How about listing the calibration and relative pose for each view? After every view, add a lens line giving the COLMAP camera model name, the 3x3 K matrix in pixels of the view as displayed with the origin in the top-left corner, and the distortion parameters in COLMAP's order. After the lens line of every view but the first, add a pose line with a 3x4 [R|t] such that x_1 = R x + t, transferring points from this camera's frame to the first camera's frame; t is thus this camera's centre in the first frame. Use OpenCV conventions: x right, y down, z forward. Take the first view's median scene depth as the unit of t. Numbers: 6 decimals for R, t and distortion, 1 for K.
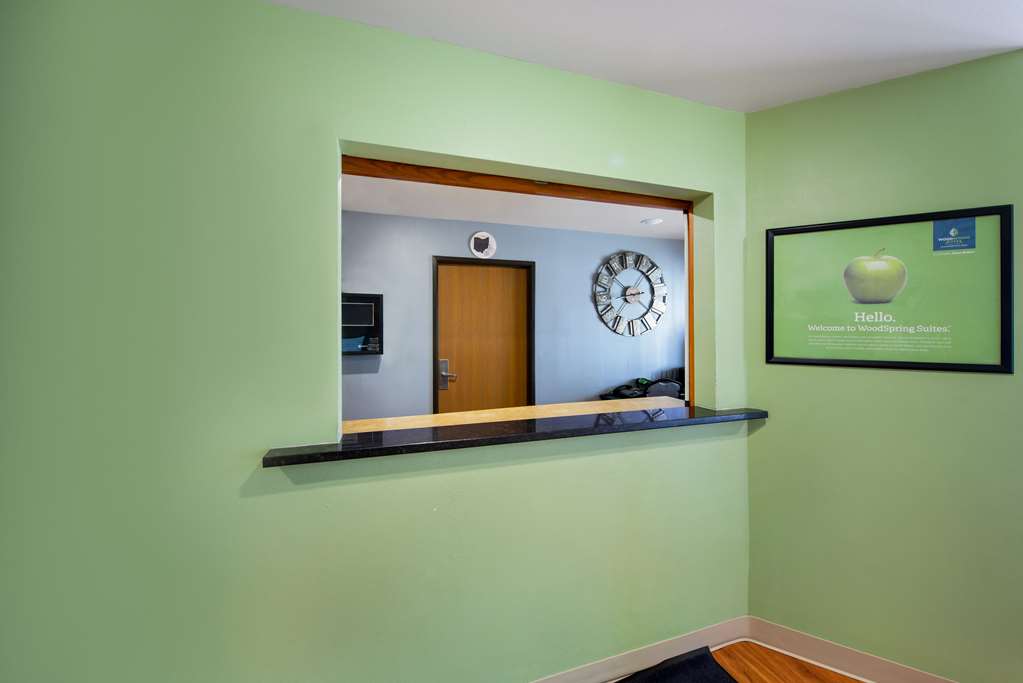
lens RADIAL K [[401.6, 0, 512.3], [0, 401.6, 321.1], [0, 0, 1]] dist [-0.013886, -0.000296]
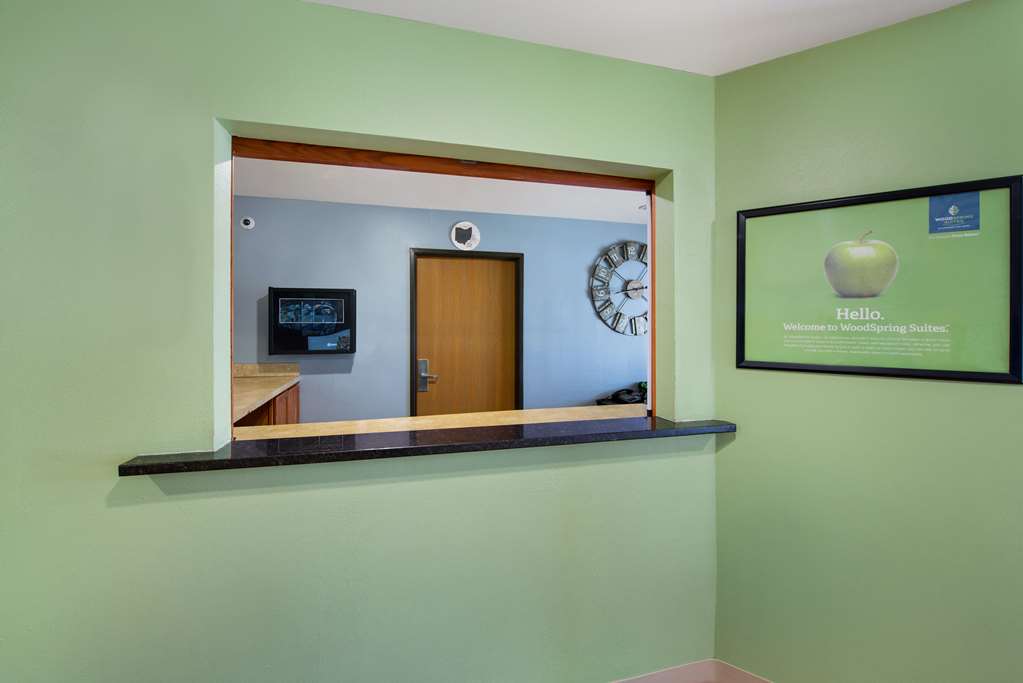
lens RADIAL K [[425.4, 0, 511.3], [0, 425.4, 320.3], [0, 0, 1]] dist [-0.022004, -0.000058]
pose [[0.997618, 0.002084, -0.068943, 0.216608], [-0.001746, 0.999986, 0.004972, -0.000169], [0.068953, -0.004840, 0.997608, 0.064827]]
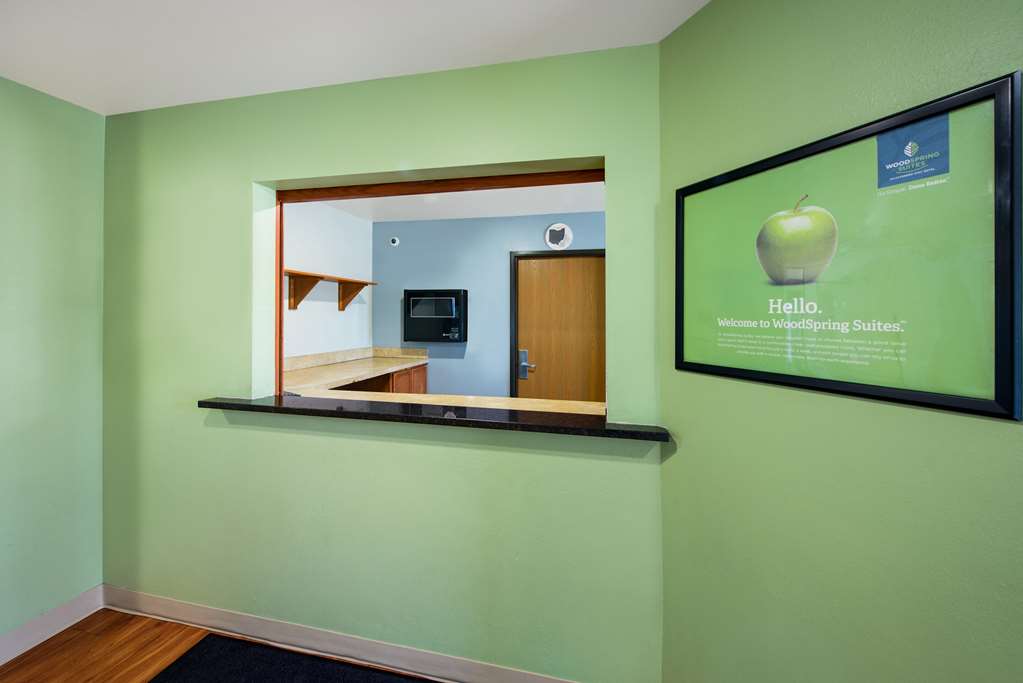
lens RADIAL K [[404.7, 0, 514.2], [0, 404.7, 313.0], [0, 0, 1]] dist [-0.011264, -0.000080]
pose [[0.851113, 0.000488, -0.524982, 0.771000], [-0.001467, 0.999998, -0.001449, 0.001906], [0.524980, 0.002003, 0.851112, 0.198309]]
